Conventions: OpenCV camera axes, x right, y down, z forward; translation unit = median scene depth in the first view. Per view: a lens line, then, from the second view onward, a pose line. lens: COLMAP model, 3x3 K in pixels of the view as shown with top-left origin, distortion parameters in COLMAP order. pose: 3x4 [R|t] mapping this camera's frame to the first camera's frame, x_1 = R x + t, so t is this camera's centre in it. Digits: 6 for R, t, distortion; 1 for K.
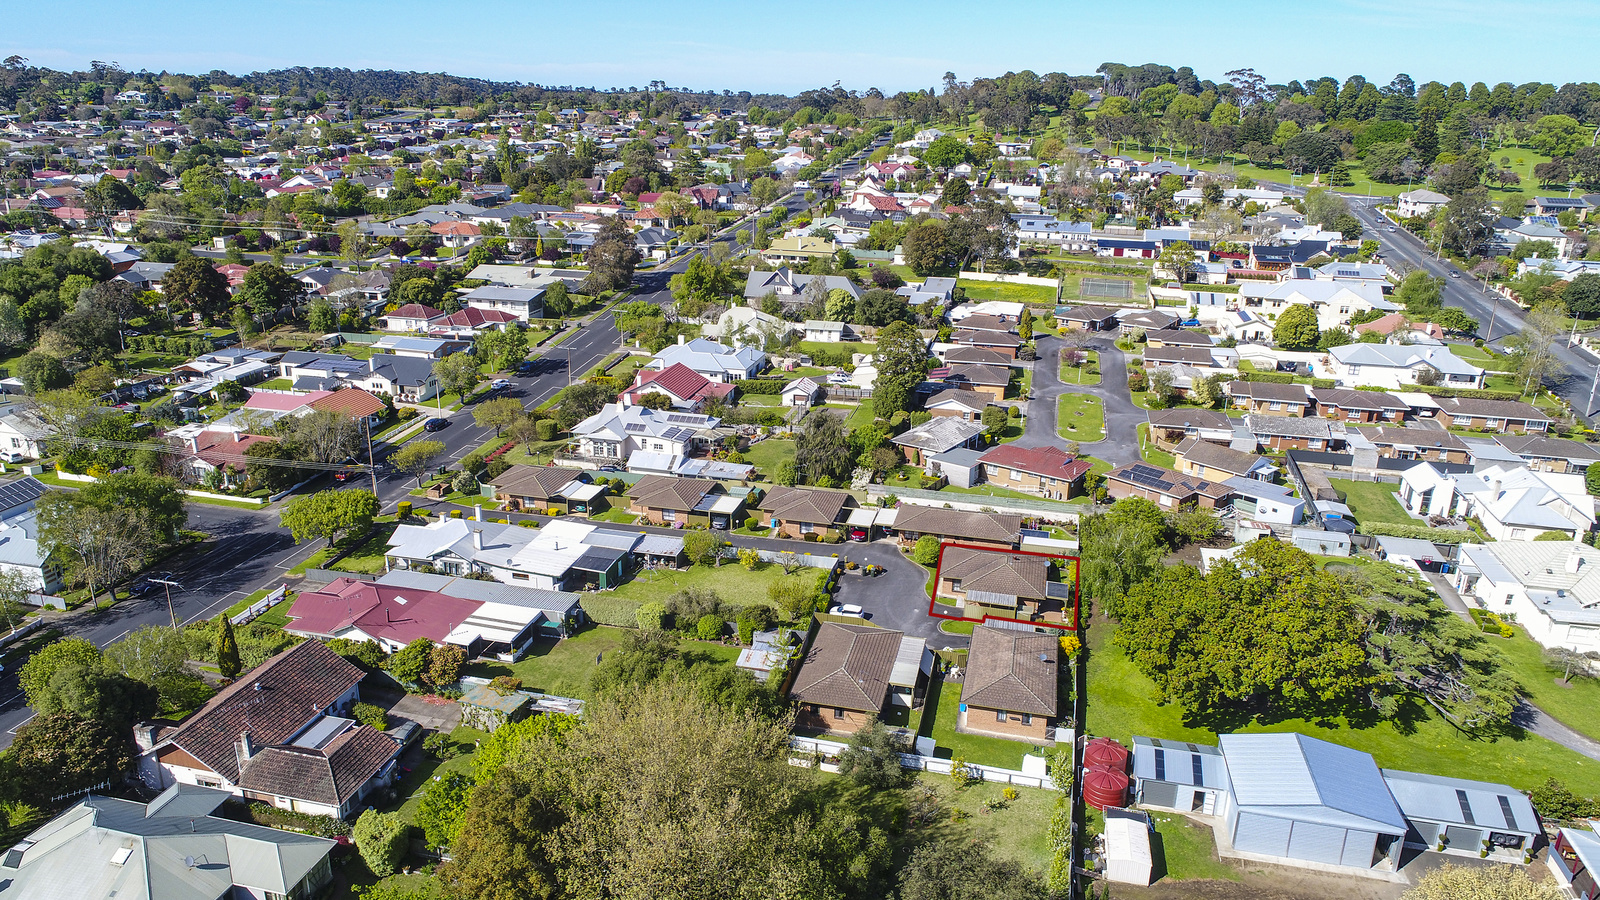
lens RADIAL K [[1061.2, 0, 800.0], [0, 1061.2, 450.0], [0, 0, 1]] dist [-0.001815, -0.005115]
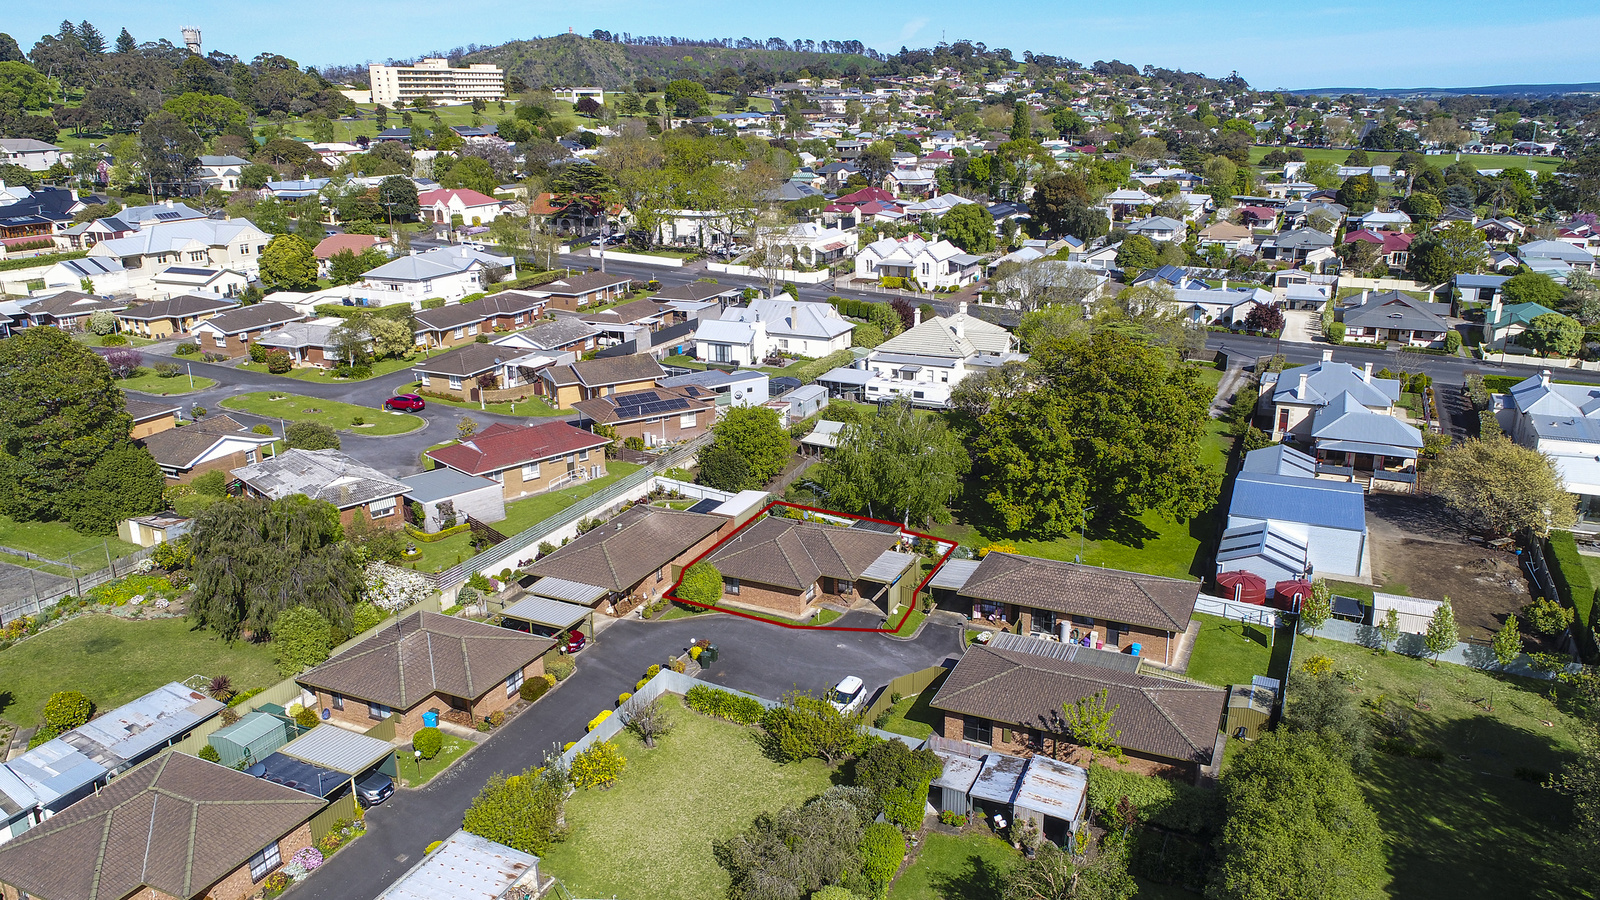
lens RADIAL K [[1144.2, 0, 800.0], [0, 1144.2, 450.0], [0, 0, 1]] dist [-0.001901, 0.000923]
pose [[0.204869, -0.309876, 0.928443, -0.342472], [0.326363, 0.915905, 0.233677, -0.083095], [-0.922776, 0.255136, 0.288773, 0.577081]]
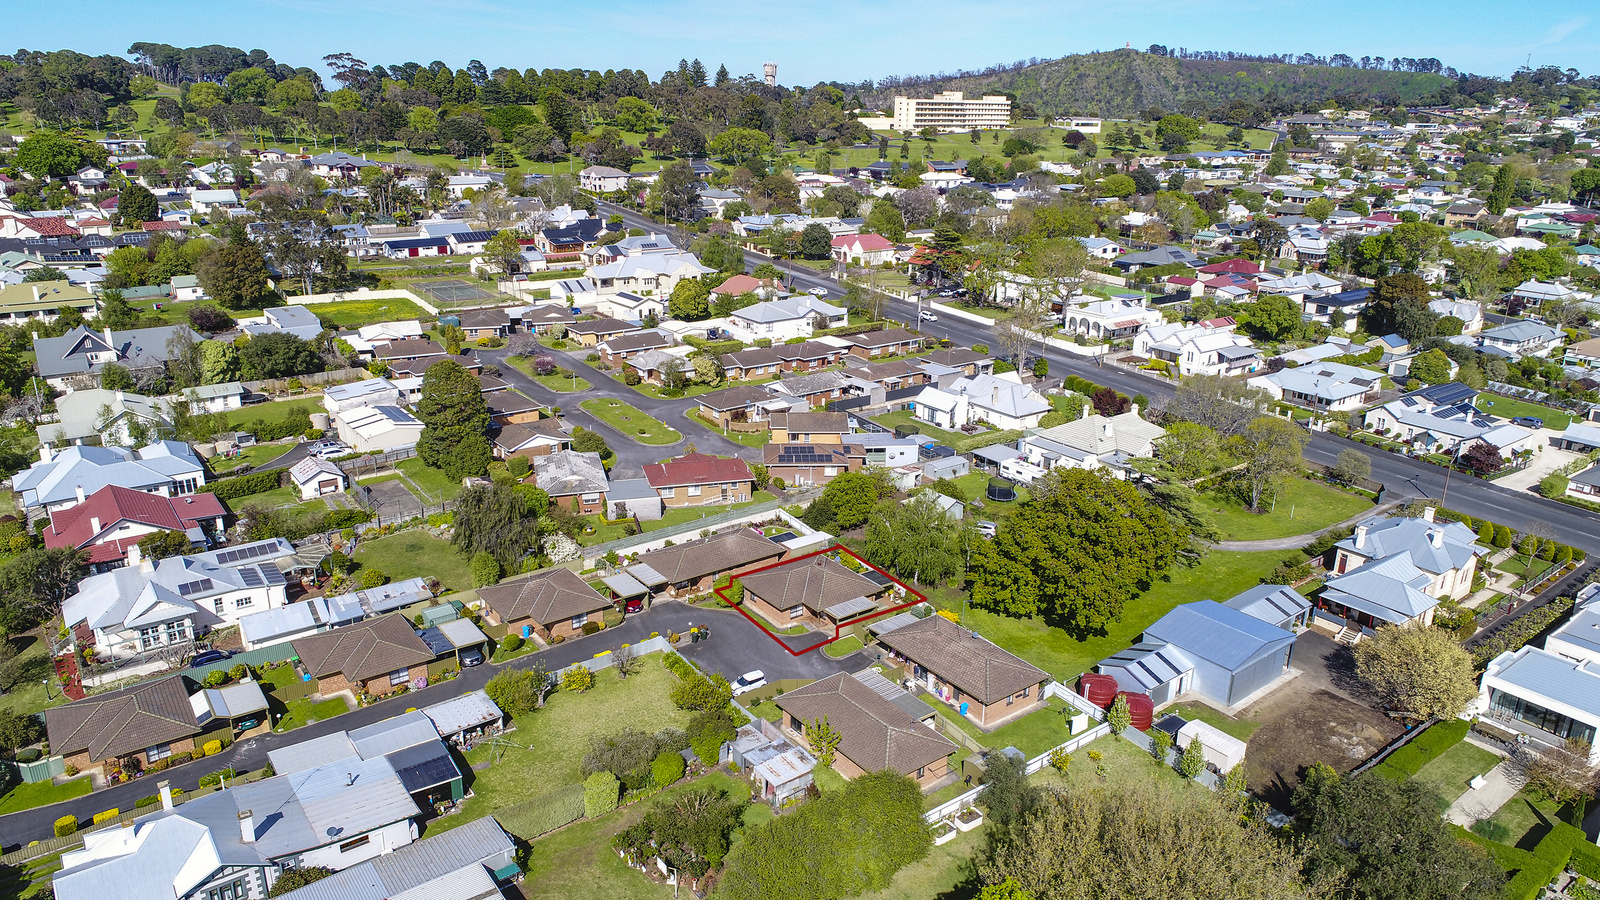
lens RADIAL K [[1061.2, 0, 800.0], [0, 1061.2, 450.0], [0, 0, 1]] dist [-0.001815, -0.005115]
pose [[0.637305, -0.252720, 0.727994, -0.368376], [0.242059, 0.962531, 0.122234, -0.092030], [-0.731608, 0.098317, 0.674599, 0.253756]]
